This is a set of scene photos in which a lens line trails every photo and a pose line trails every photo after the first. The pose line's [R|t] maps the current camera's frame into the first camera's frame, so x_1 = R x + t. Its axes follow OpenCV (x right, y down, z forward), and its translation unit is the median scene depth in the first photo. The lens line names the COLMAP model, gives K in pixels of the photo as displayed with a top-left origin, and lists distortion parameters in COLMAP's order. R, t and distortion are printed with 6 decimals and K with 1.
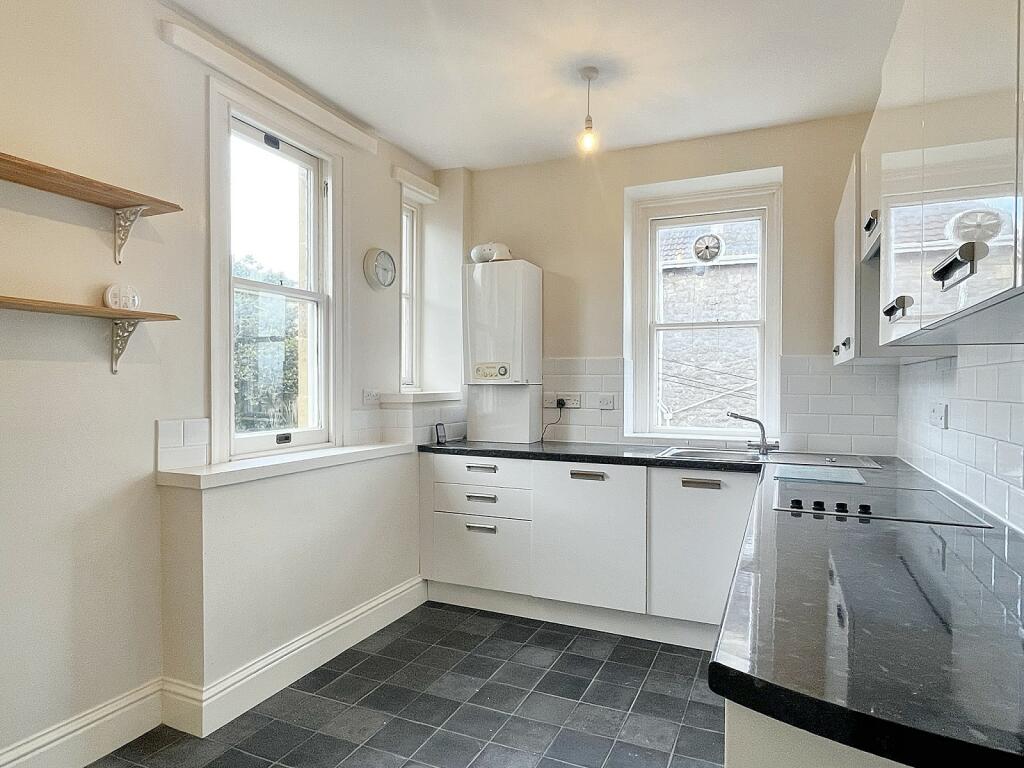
lens RADIAL K [[605.0, 0, 513.5], [0, 605.0, 392.0], [0, 0, 1]] dist [0.000046, -0.001102]
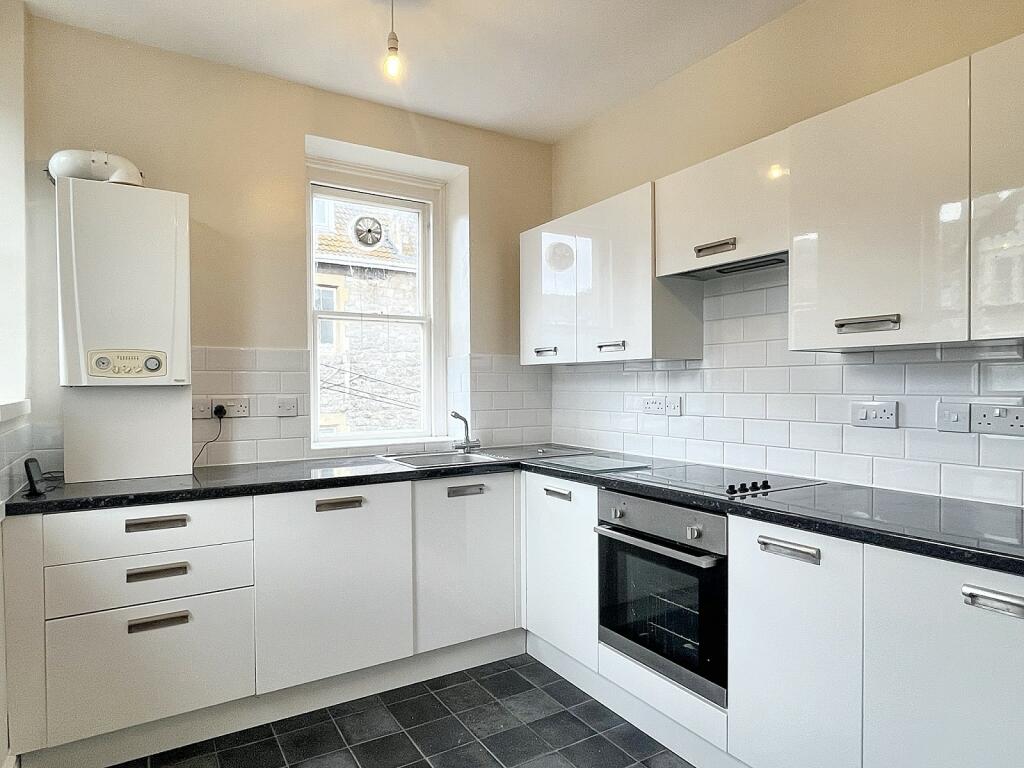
lens RADIAL K [[605.0, 0, 513.5], [0, 605.0, 392.0], [0, 0, 1]] dist [0.000046, -0.001102]
pose [[0.567637, -0.020278, 0.823029, -0.318750], [0.016830, 0.999774, 0.013025, -0.007454], [-0.823107, 0.006458, 0.567850, 0.329425]]
